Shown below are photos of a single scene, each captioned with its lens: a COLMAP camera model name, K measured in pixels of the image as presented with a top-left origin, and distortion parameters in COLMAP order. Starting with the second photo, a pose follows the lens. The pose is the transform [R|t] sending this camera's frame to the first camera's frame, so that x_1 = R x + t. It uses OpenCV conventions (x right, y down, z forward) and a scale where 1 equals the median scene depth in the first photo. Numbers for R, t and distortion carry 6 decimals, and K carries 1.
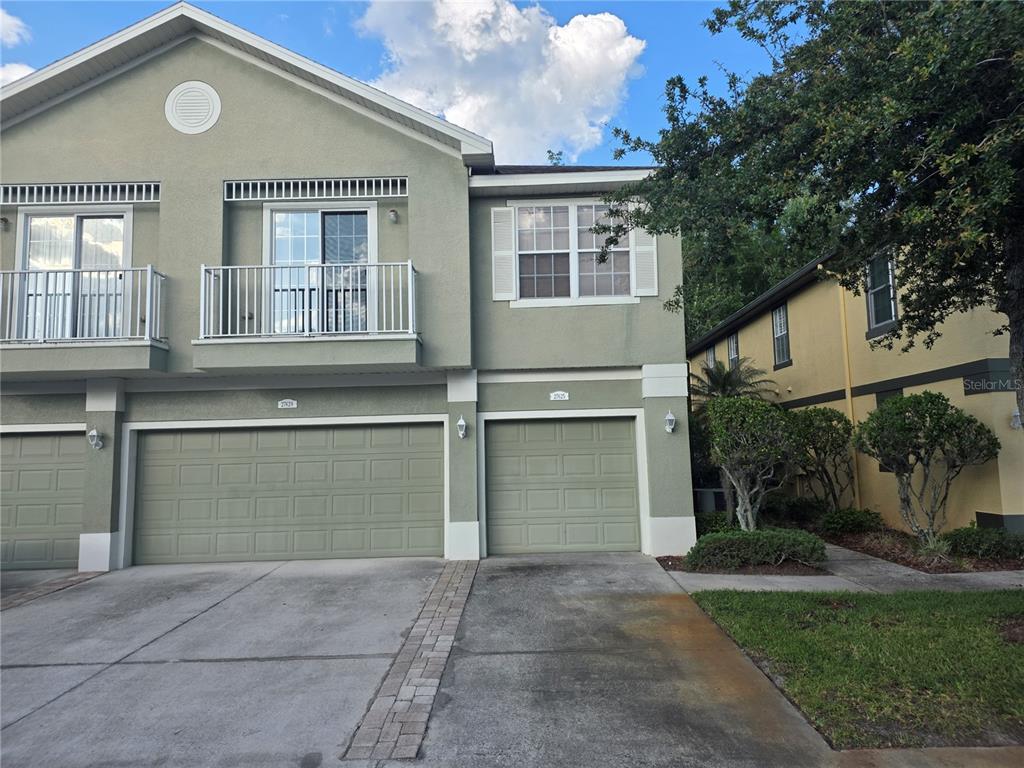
lens RADIAL K [[669.7, 0, 507.5], [0, 669.7, 369.8], [0, 0, 1]] dist [0.099173, -0.095007]
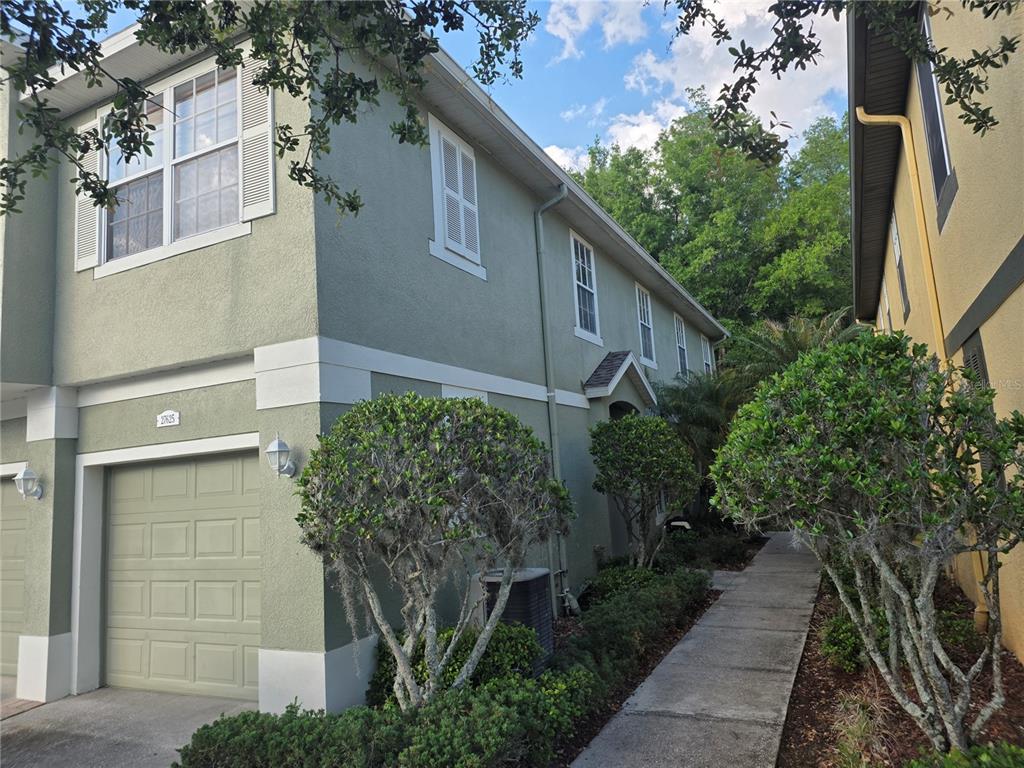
lens RADIAL K [[669.7, 0, 507.5], [0, 669.7, 369.8], [0, 0, 1]] dist [0.099173, -0.095007]
pose [[0.891133, -0.102058, -0.442116, 0.597734], [0.105387, 0.994284, -0.017100, 0.037573], [0.441334, -0.031355, 0.896795, 0.605176]]
